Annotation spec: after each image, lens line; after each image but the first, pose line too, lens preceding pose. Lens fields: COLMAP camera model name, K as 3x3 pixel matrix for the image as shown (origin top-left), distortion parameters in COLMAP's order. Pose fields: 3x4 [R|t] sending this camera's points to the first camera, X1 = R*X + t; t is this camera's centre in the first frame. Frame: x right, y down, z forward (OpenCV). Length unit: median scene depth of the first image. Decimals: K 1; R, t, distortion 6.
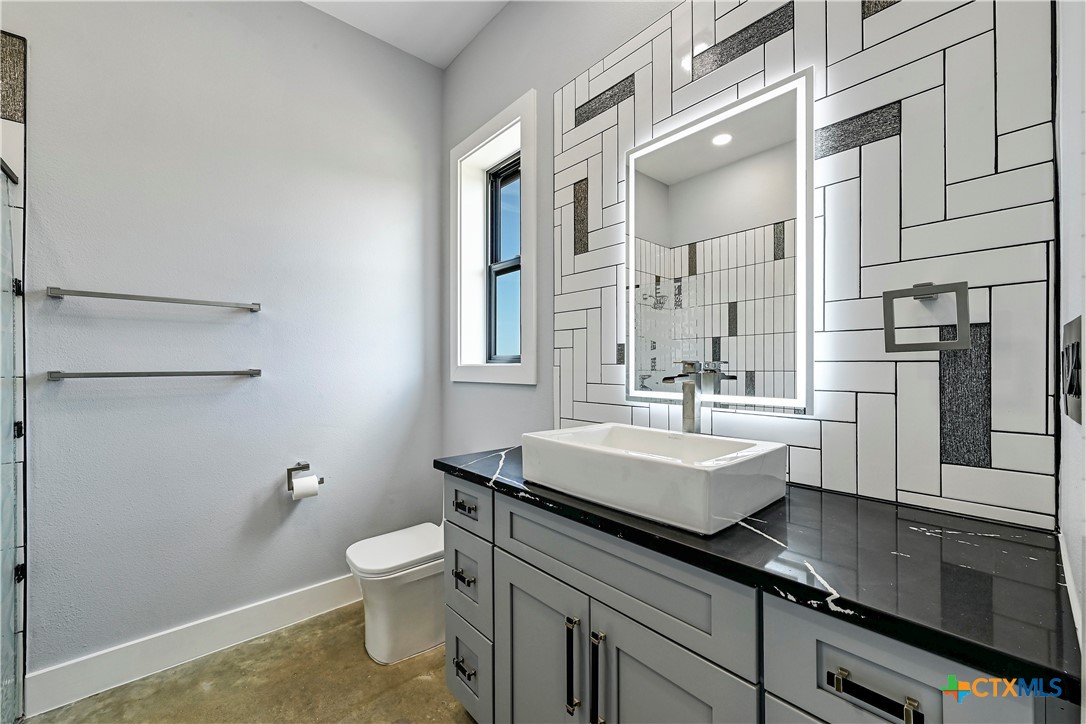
lens RADIAL K [[432.3, 0, 548.5], [0, 432.3, 366.9], [0, 0, 1]] dist [-0.004635, 0.000086]
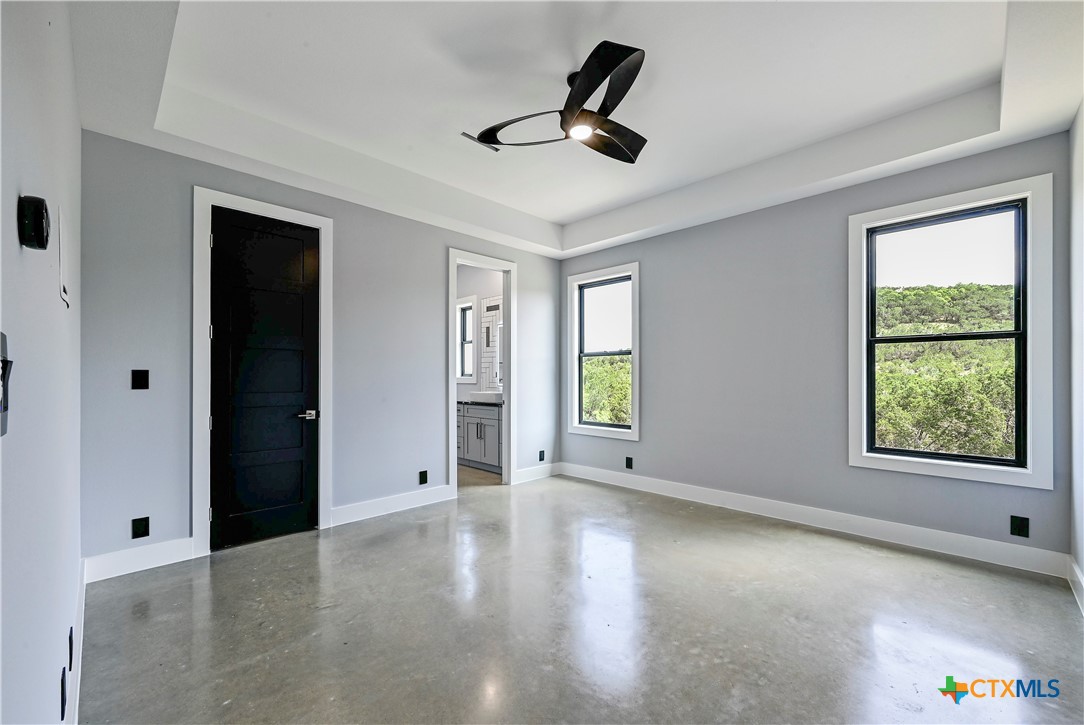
lens RADIAL K [[431.5, 0, 547.5], [0, 431.5, 367.4], [0, 0, 1]] dist [-0.004635, 0.000086]
pose [[0.997518, -0.000993, 0.070400, 0.164421], [0.002084, 0.999879, -0.015418, -0.016800], [-0.070376, 0.015527, 0.997400, -1.368780]]
